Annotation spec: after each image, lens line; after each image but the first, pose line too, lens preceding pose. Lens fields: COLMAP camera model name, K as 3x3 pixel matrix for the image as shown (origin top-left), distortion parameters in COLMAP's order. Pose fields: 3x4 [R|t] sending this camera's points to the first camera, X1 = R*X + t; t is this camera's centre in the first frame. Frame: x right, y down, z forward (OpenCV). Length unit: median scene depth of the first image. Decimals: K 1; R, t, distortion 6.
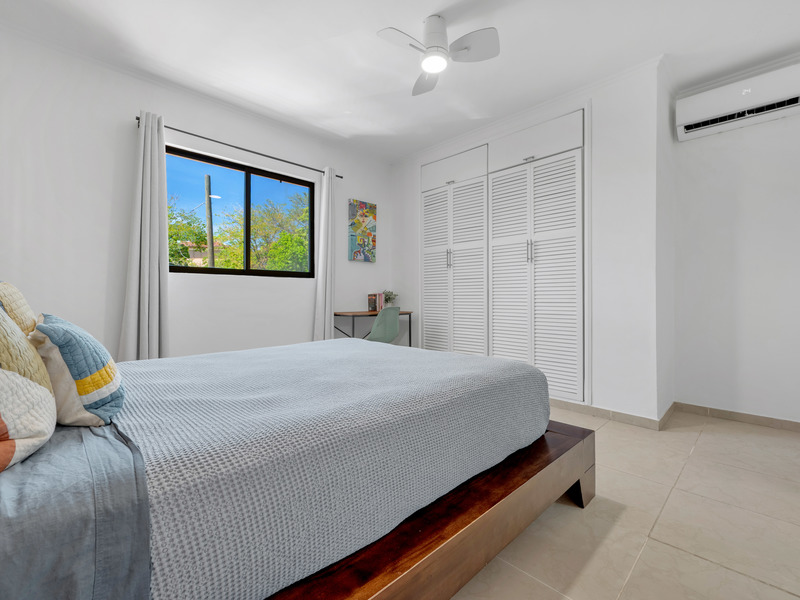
lens RADIAL K [[365.9, 0, 401.9], [0, 365.9, 294.1], [0, 0, 1]] dist [-0.004421, -0.001395]
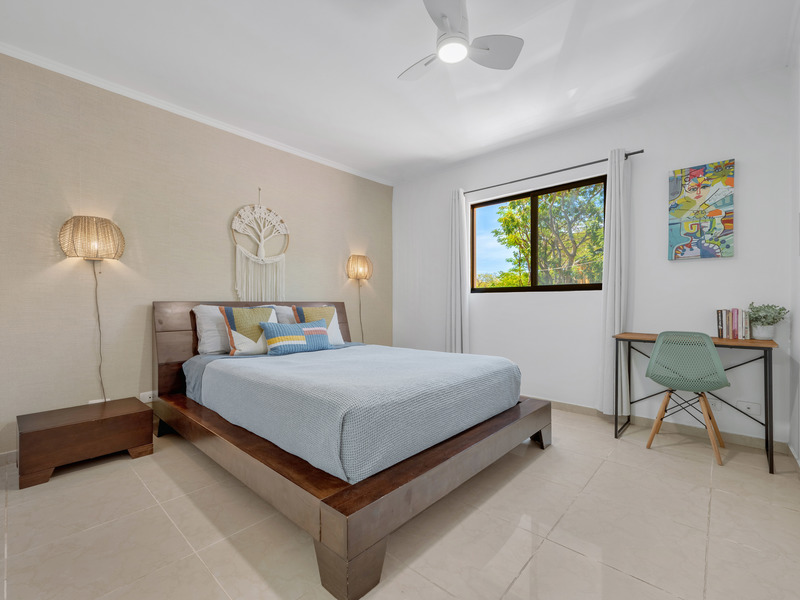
lens RADIAL K [[365.9, 0, 401.9], [0, 365.9, 303.9], [0, 0, 1]] dist [-0.004421, -0.001395]
pose [[0.040954, 0.001381, -0.999160, 0.517629], [0.010924, 0.999939, 0.001830, -0.016609], [0.999101, -0.010990, 0.040936, 0.451424]]
